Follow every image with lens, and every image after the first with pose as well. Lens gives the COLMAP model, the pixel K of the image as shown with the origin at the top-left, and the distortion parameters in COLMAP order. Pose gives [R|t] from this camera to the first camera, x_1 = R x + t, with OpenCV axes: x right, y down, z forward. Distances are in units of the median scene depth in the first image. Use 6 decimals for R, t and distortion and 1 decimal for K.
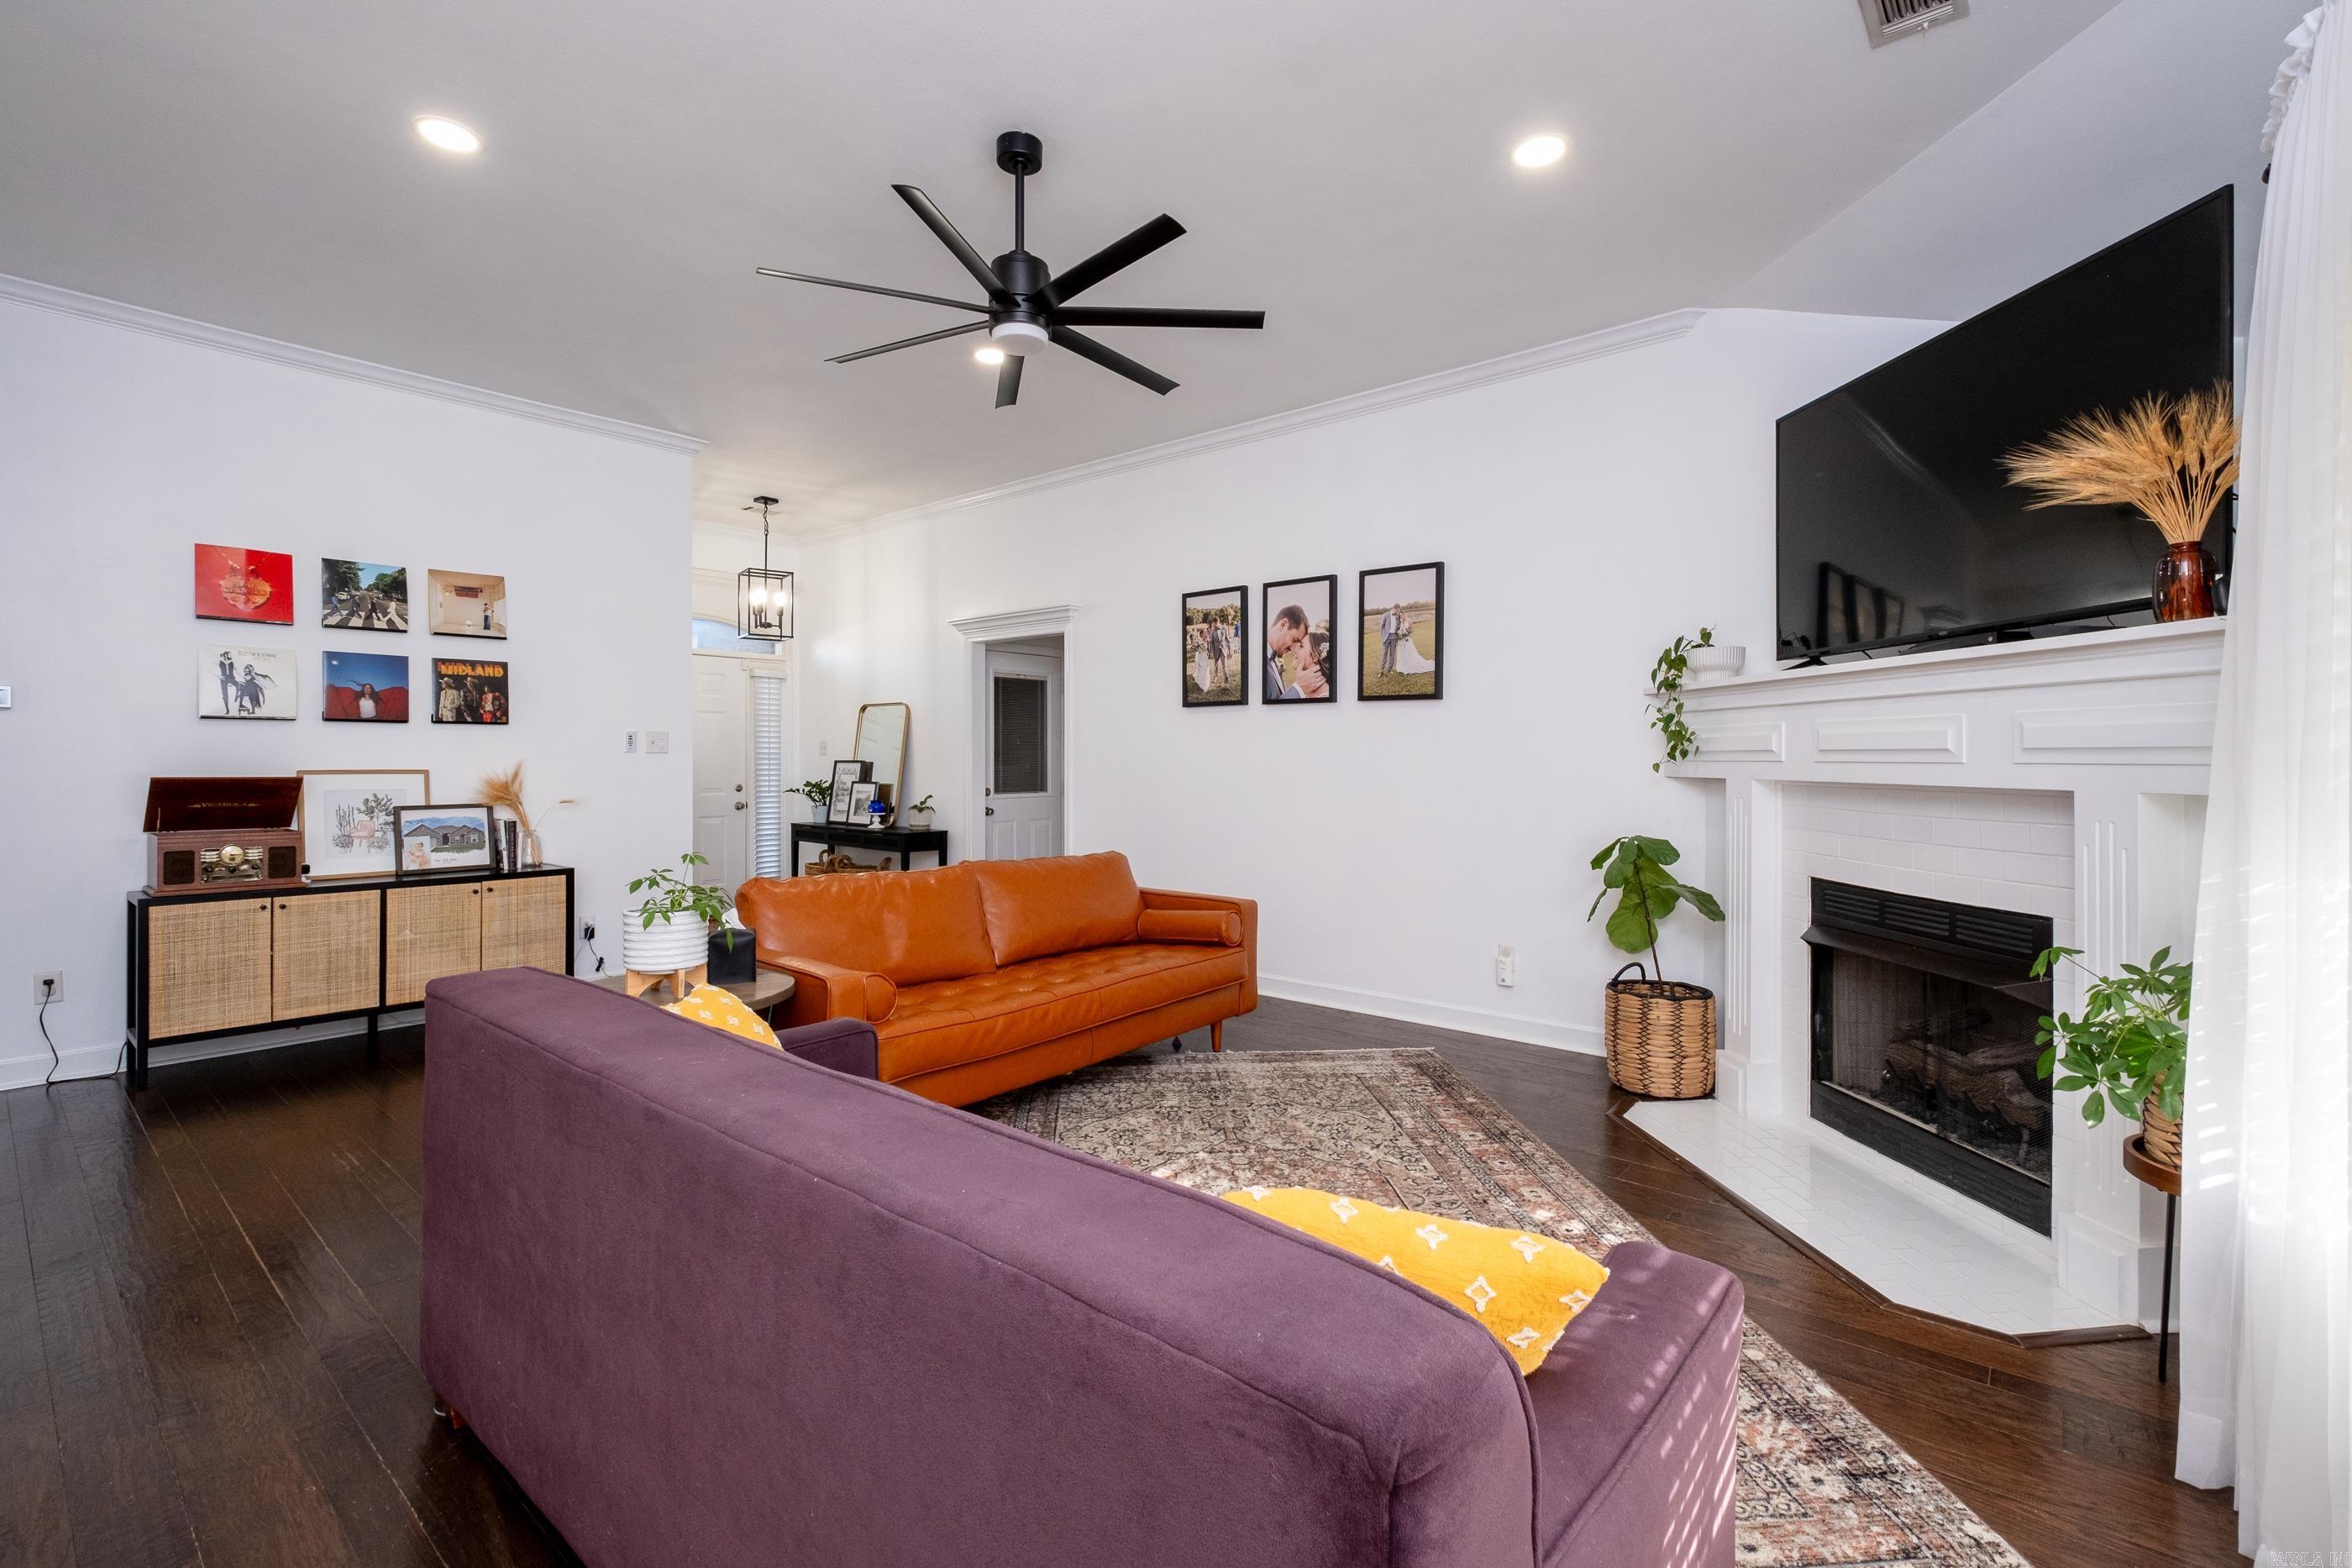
lens RADIAL K [[1063.9, 0, 1161.3], [0, 1063.9, 758.5], [0, 0, 1]] dist [-0.001014, 0.000889]
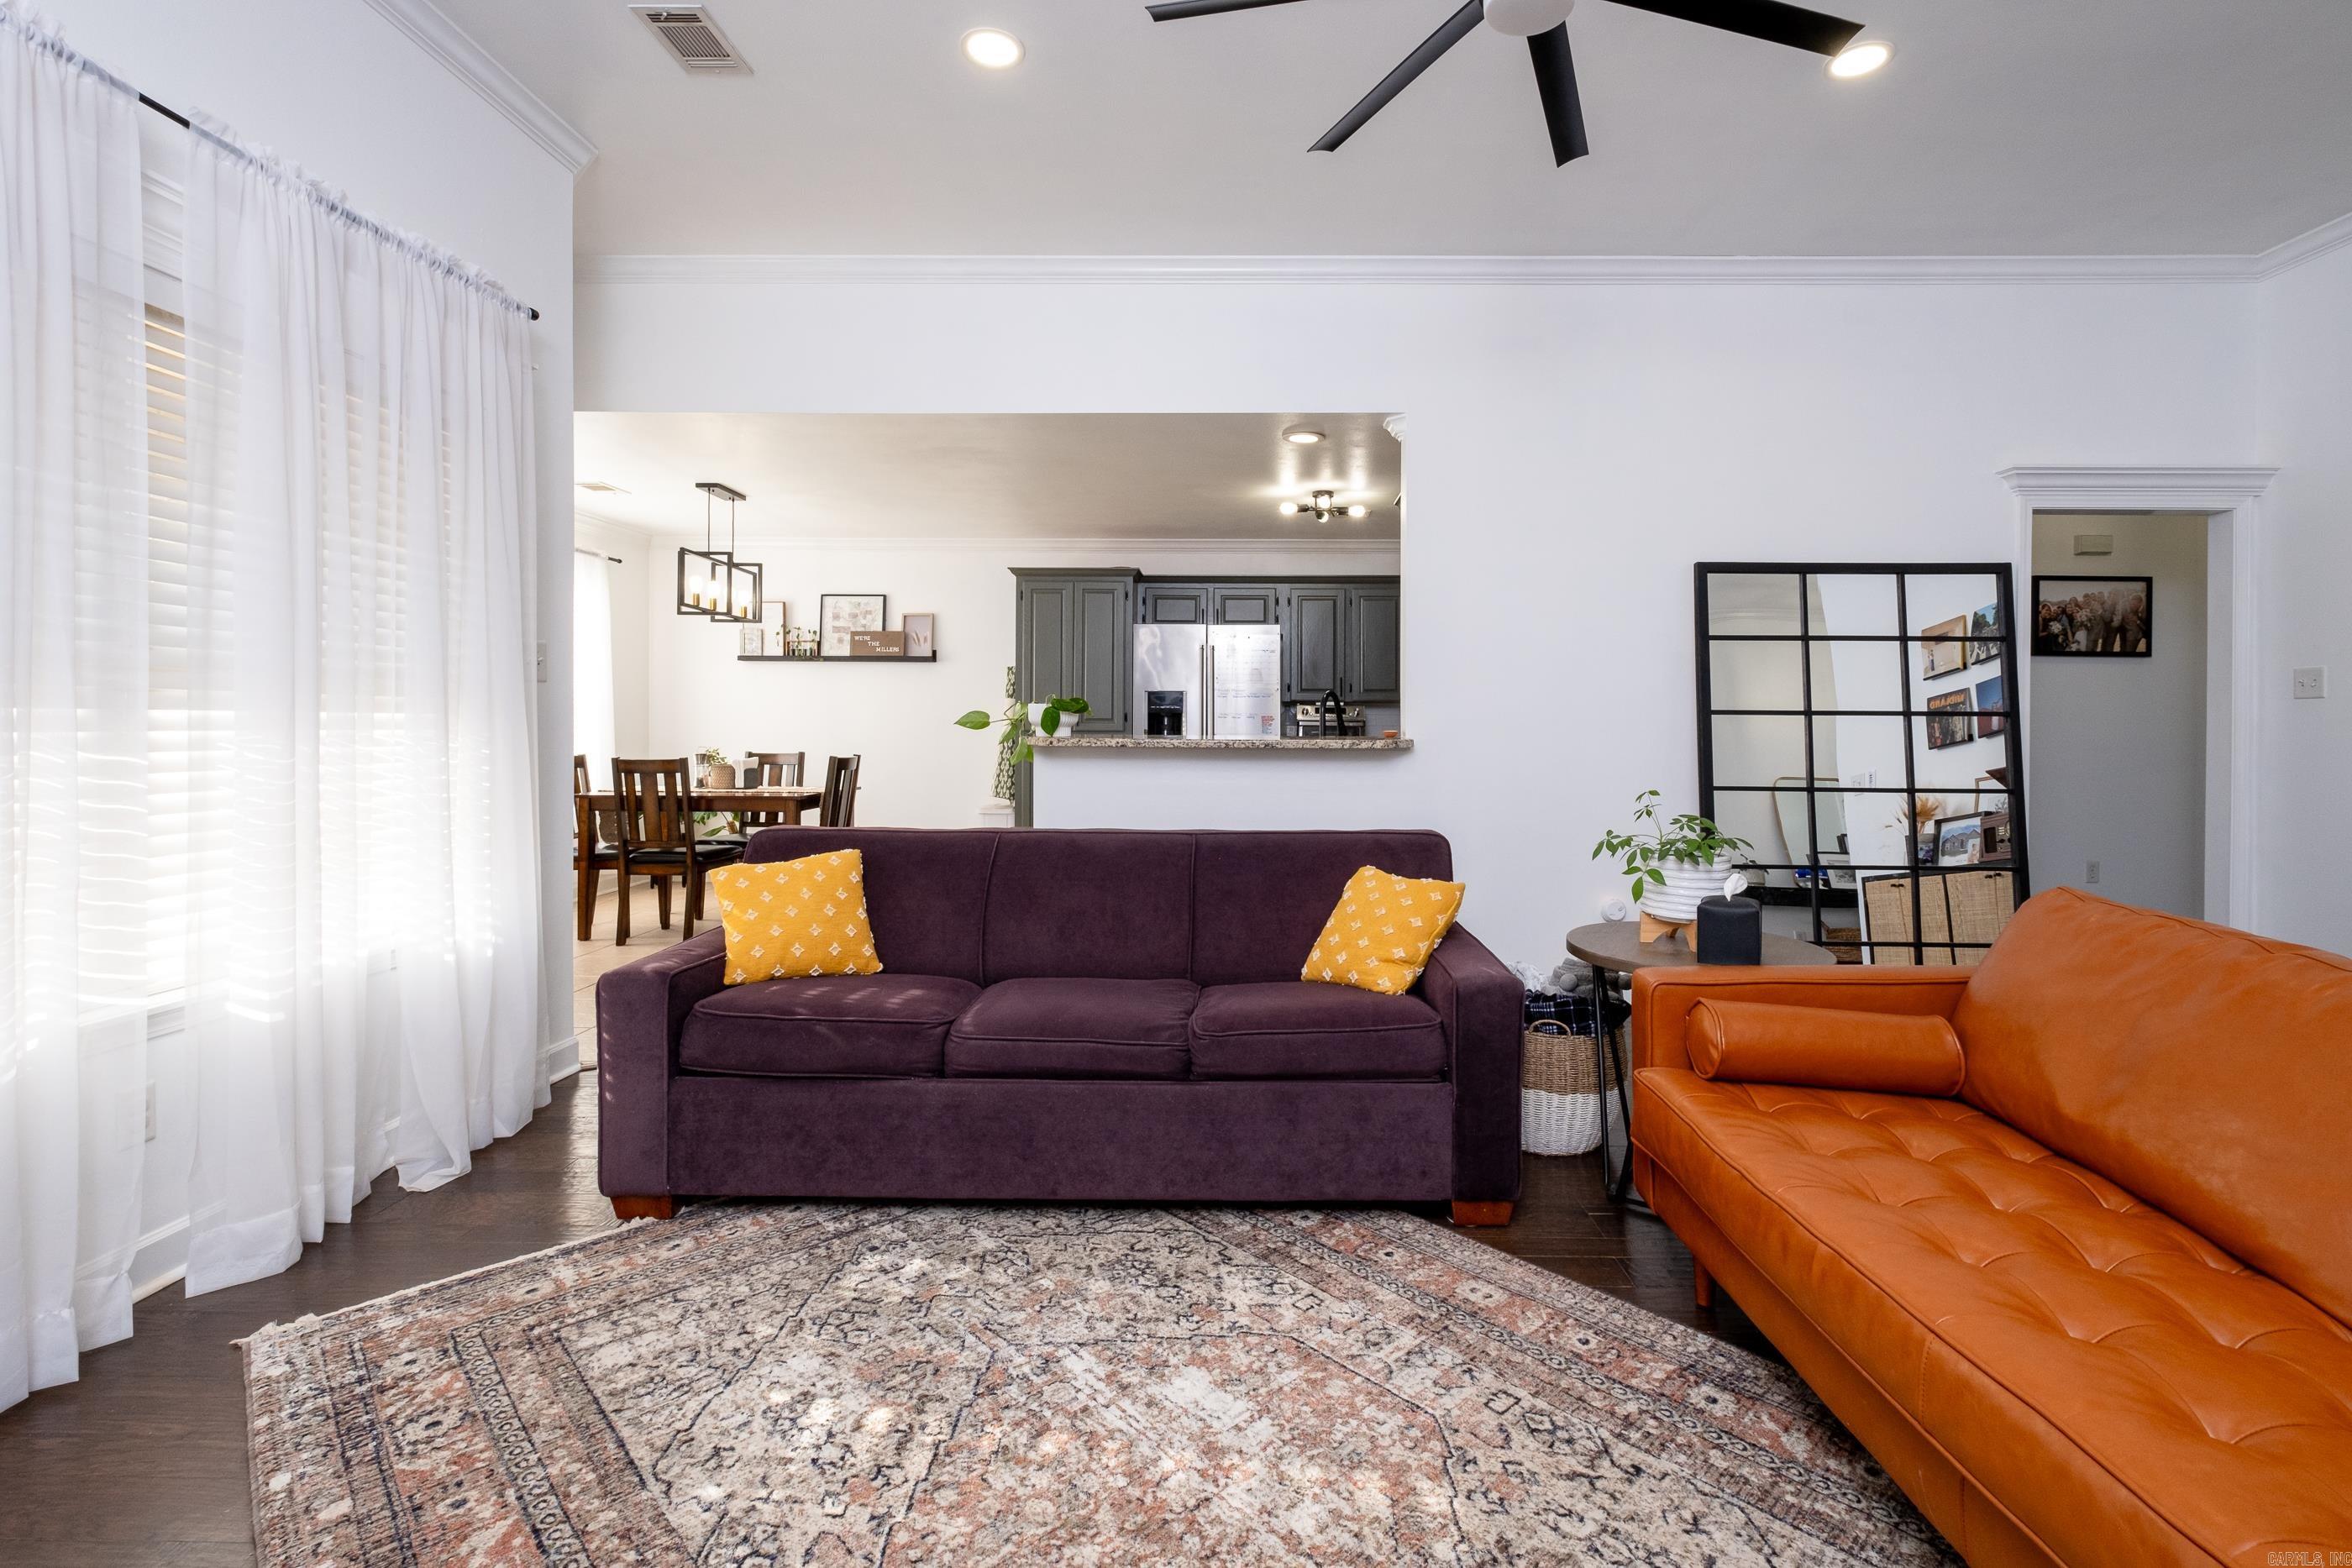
lens RADIAL K [[1063.9, 0, 1209.6], [0, 1063.9, 739.6], [0, 0, 1]] dist [-0.001014, 0.000889]
pose [[-0.767048, 0.004145, -0.641576, 0.243130], [-0.007252, 0.999859, 0.015129, 0.019404], [0.641548, 0.016257, -0.766910, 0.812704]]
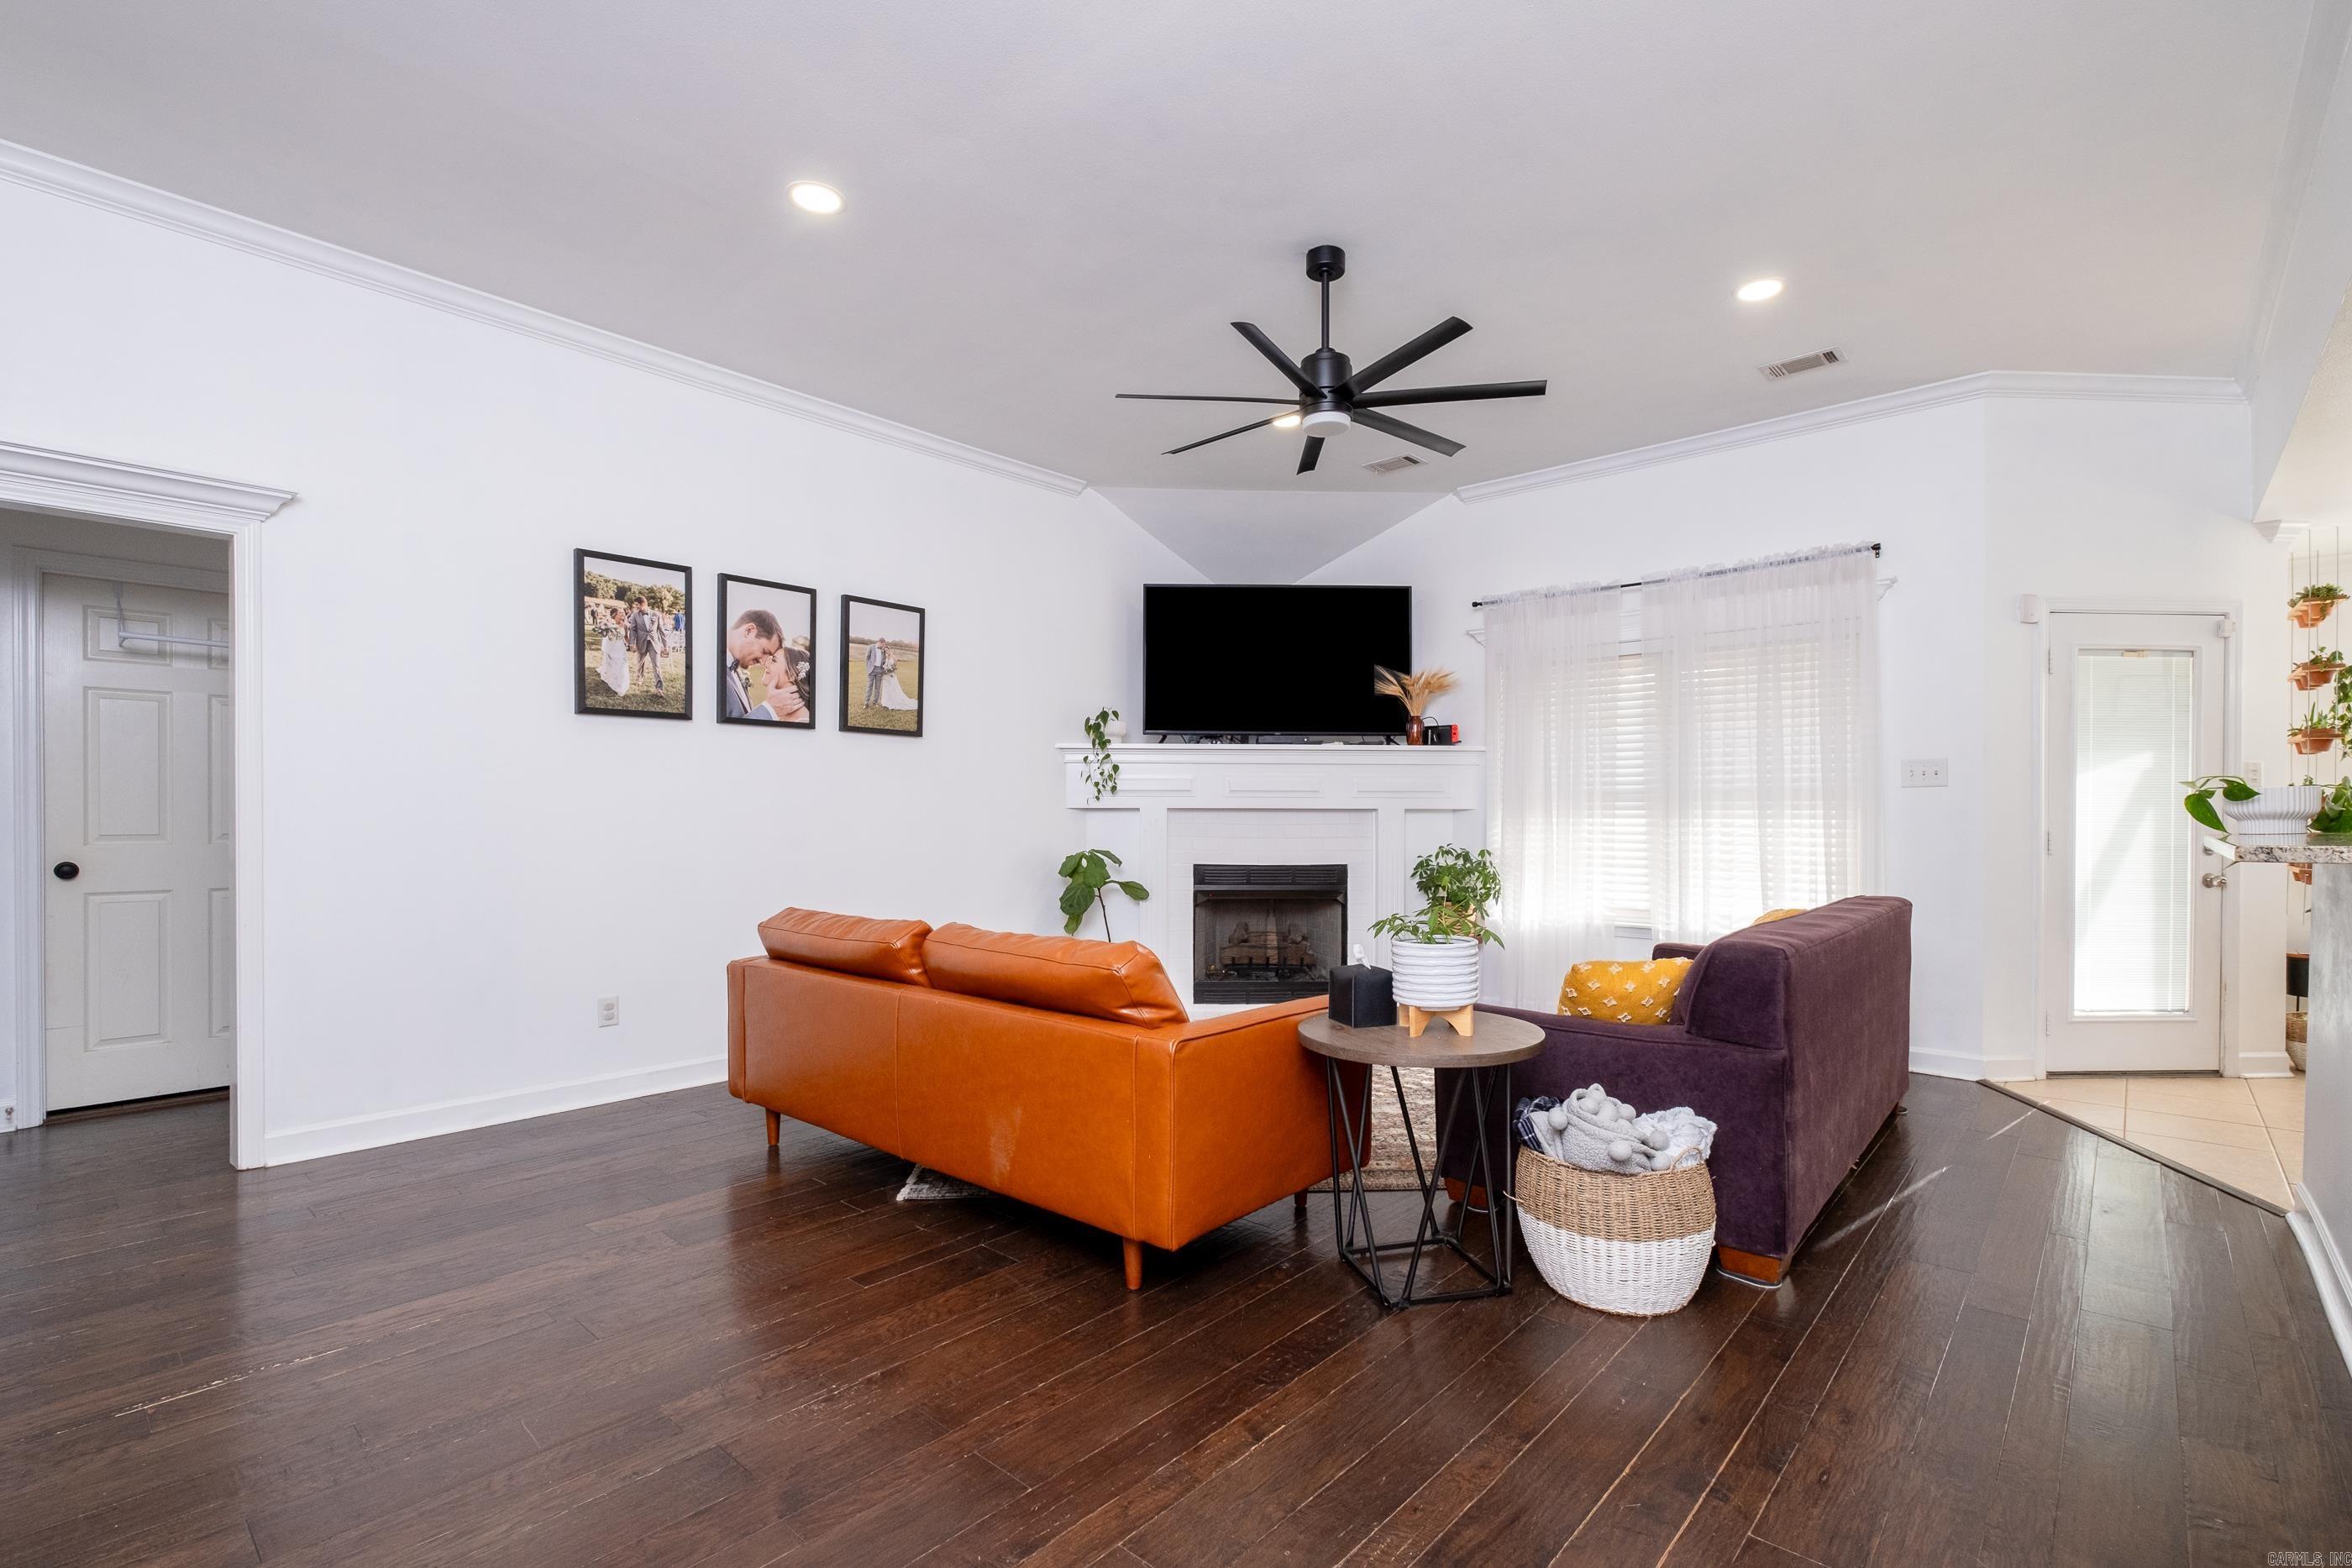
lens RADIAL K [[1063.9, 0, 1215.5], [0, 1063.9, 829.1], [0, 0, 1]] dist [-0.001014, 0.000889]
pose [[-0.005653, -0.016712, 0.999844, -0.771990], [0.000601, 0.999860, 0.016716, 0.018195], [-0.999984, 0.000695, -0.005642, 0.674864]]
